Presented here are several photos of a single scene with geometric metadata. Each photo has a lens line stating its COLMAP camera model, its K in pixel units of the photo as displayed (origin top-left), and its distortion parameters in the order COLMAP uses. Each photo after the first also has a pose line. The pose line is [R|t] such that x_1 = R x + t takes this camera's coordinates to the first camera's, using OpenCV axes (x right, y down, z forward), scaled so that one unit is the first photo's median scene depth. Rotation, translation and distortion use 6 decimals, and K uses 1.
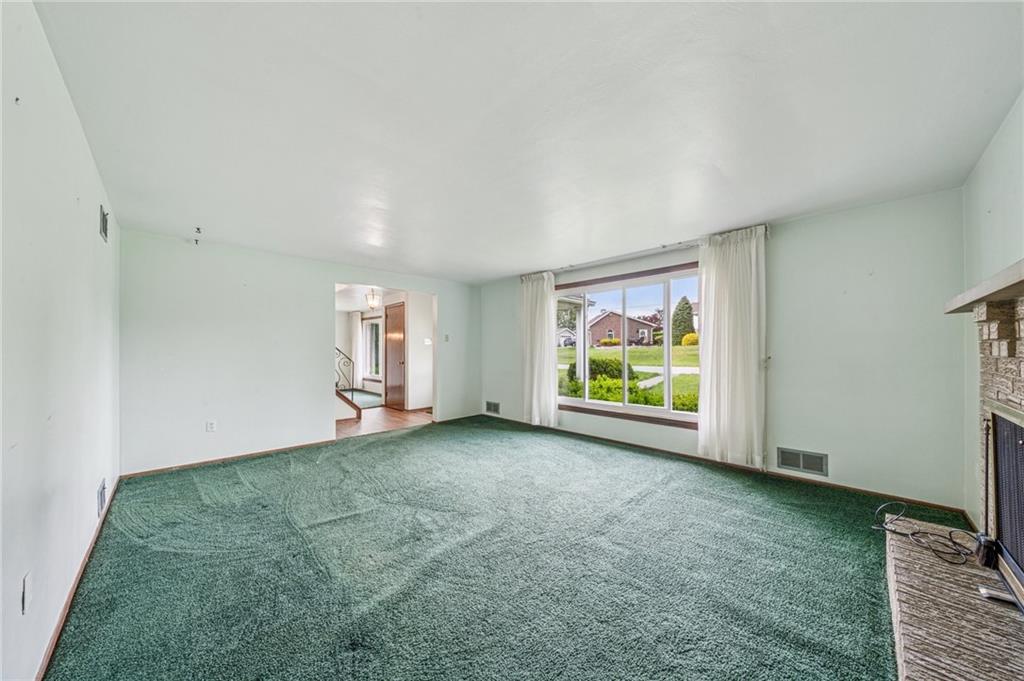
lens RADIAL K [[341.9, 0, 512.0], [0, 341.9, 340.5], [0, 0, 1]] dist [-0.038055, 0.000023]
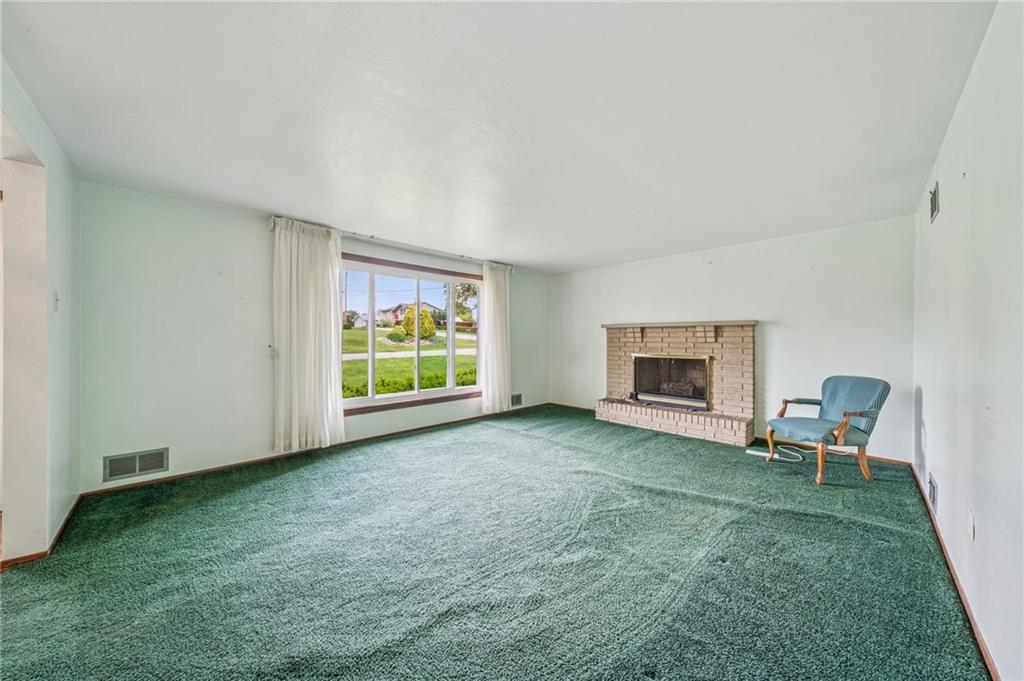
lens RADIAL K [[341.9, 0, 512.0], [0, 341.9, 340.5], [0, 0, 1]] dist [-0.038055, 0.000023]
pose [[-0.011563, -0.000864, 0.999933, -0.769688], [-0.030860, 0.999524, 0.000507, 0.024106], [-0.999457, -0.030852, -0.011584, 0.787227]]
